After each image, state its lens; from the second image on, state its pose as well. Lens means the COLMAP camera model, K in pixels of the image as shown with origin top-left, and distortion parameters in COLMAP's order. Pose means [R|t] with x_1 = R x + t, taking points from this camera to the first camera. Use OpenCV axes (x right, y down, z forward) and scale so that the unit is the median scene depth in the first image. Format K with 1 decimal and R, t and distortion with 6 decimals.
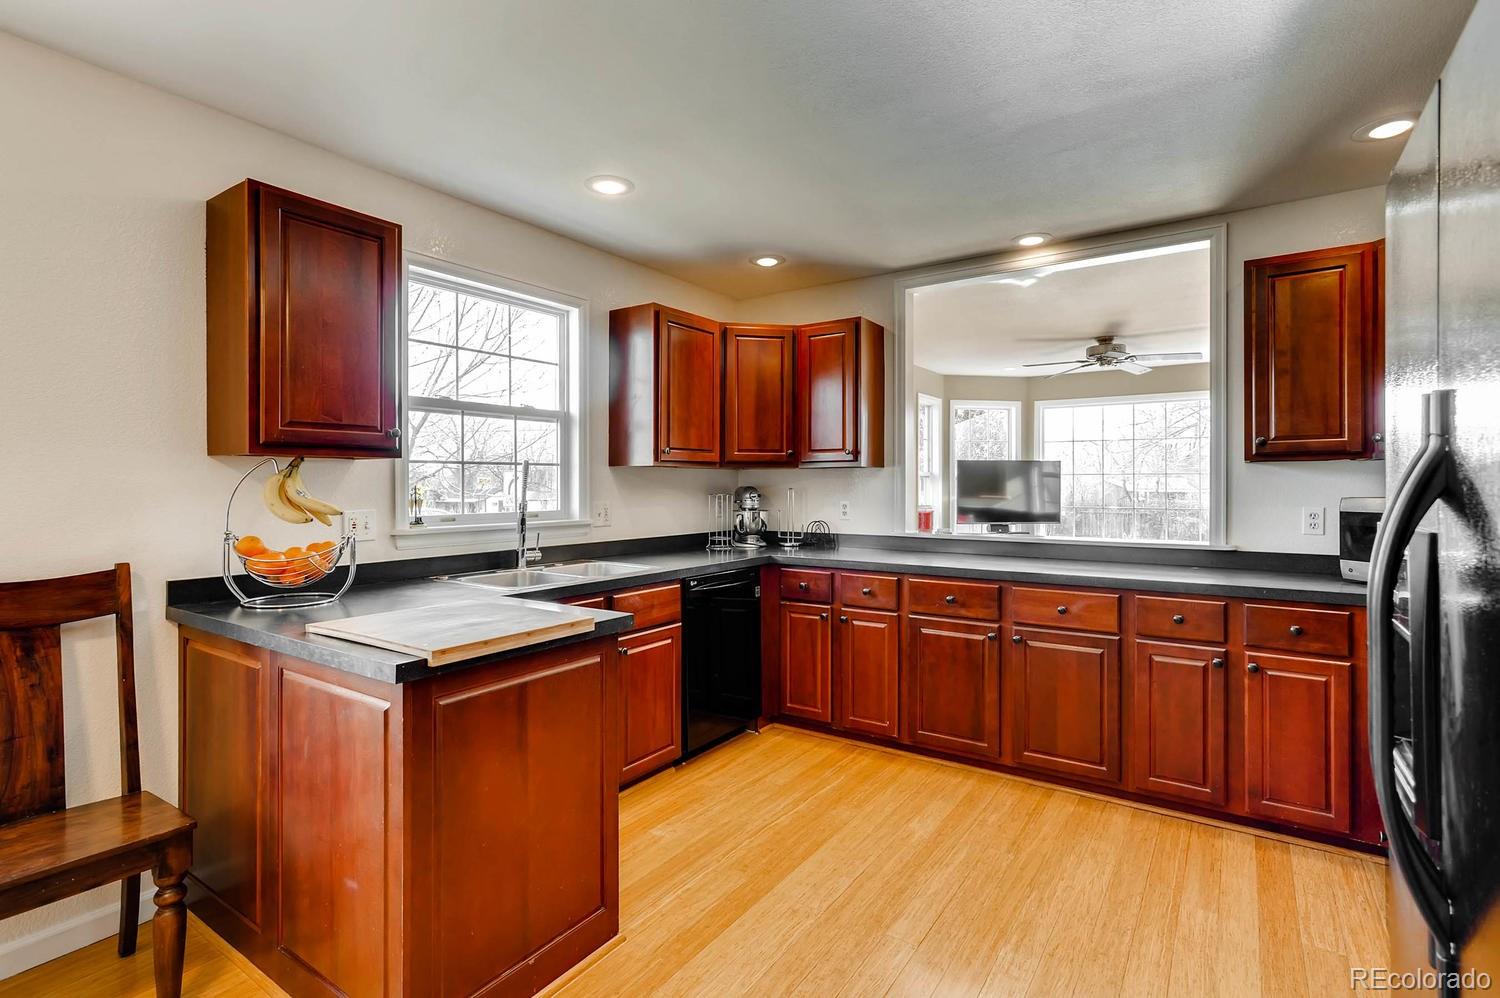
lens RADIAL K [[728.7, 0, 747.4], [0, 728.7, 489.2], [0, 0, 1]] dist [-0.001363, 0.003802]
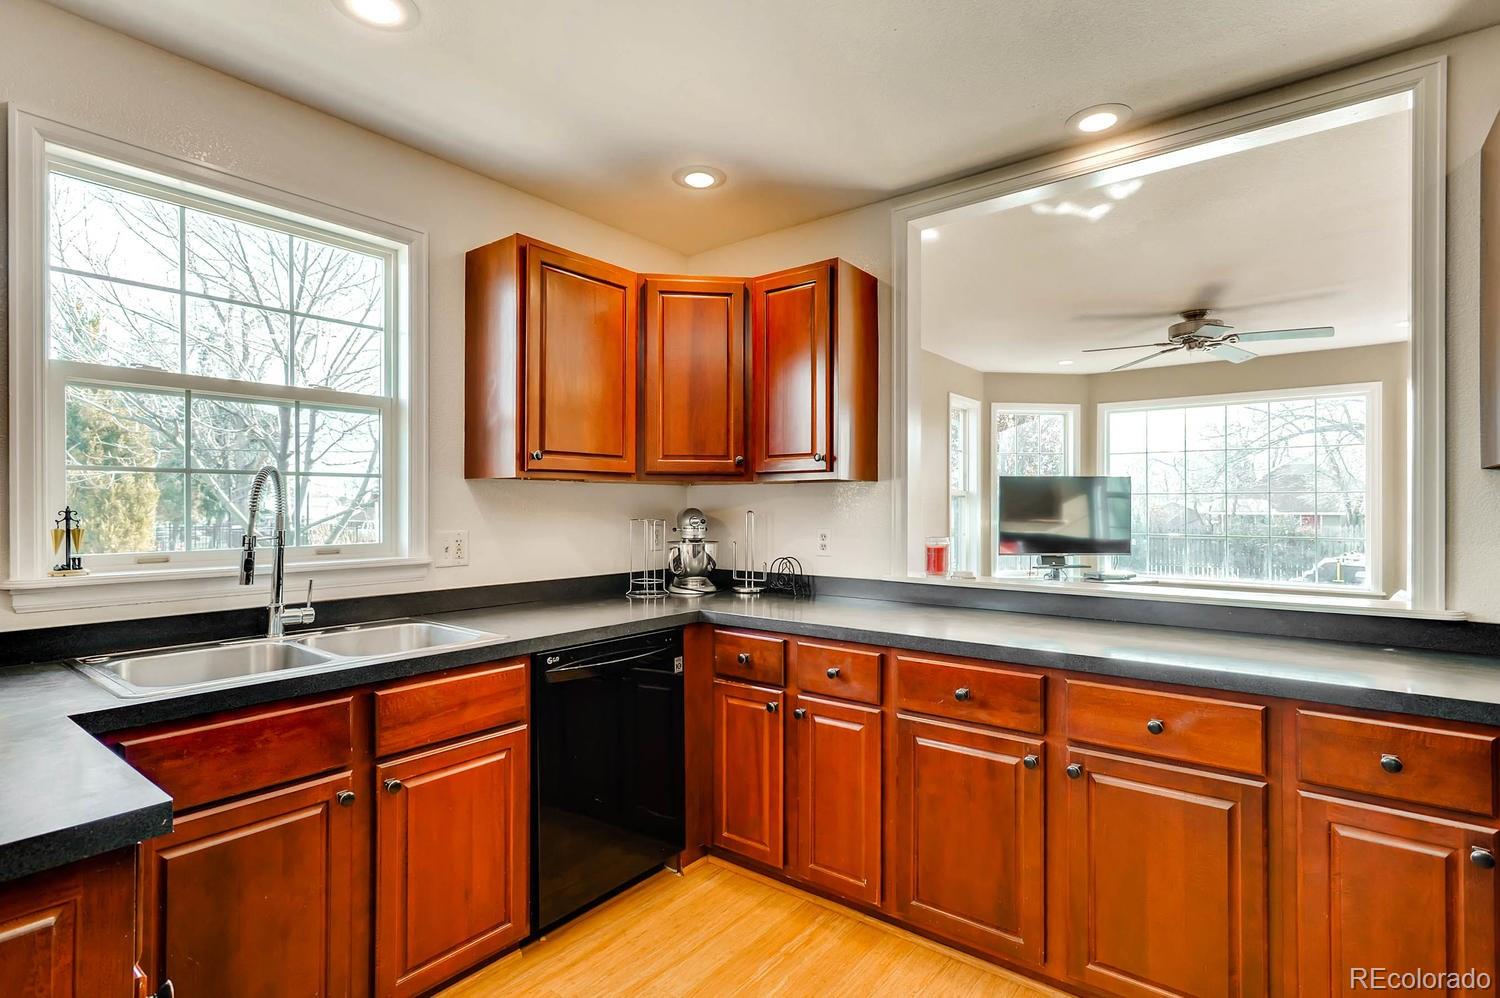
lens RADIAL K [[728.7, 0, 749.5], [0, 728.7, 506.9], [0, 0, 1]] dist [-0.001363, 0.003802]
pose [[0.997755, 0.001270, -0.066962, 0.136000], [-0.001599, 0.999987, -0.004867, -0.002243], [0.066955, 0.004963, 0.997744, 0.363475]]
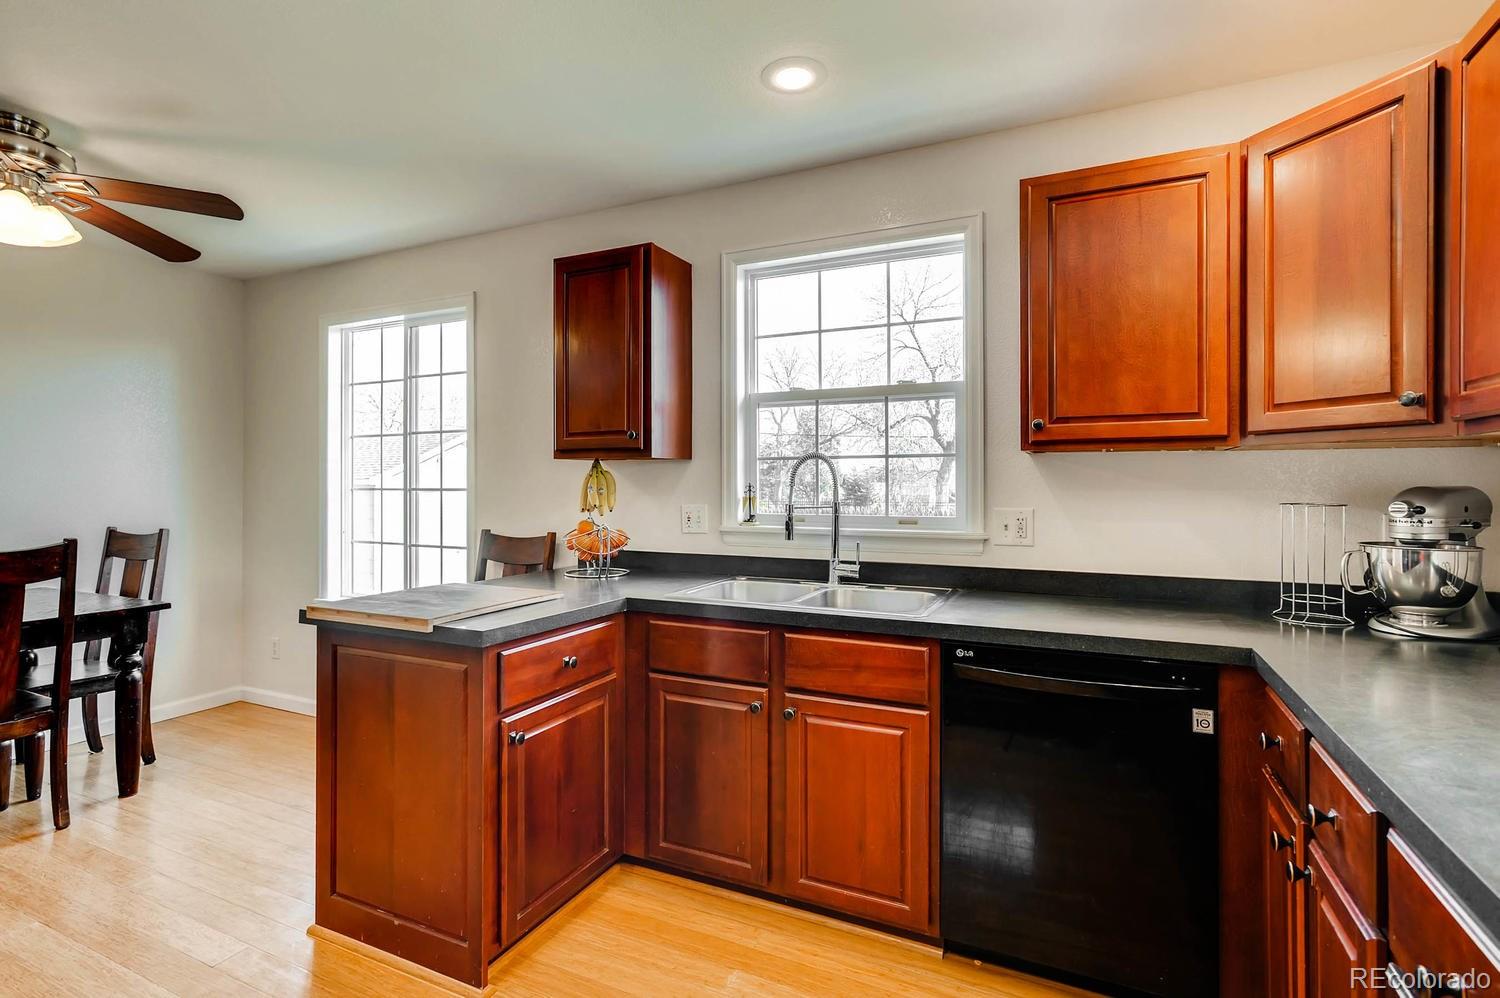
lens RADIAL K [[728.7, 0, 752.7], [0, 728.7, 485.8], [0, 0, 1]] dist [-0.001363, 0.003802]
pose [[0.154377, 0.001906, -0.988010, 0.454388], [-0.007885, 0.999969, 0.000697, -0.001999], [0.987981, 0.007683, 0.154387, 0.724255]]
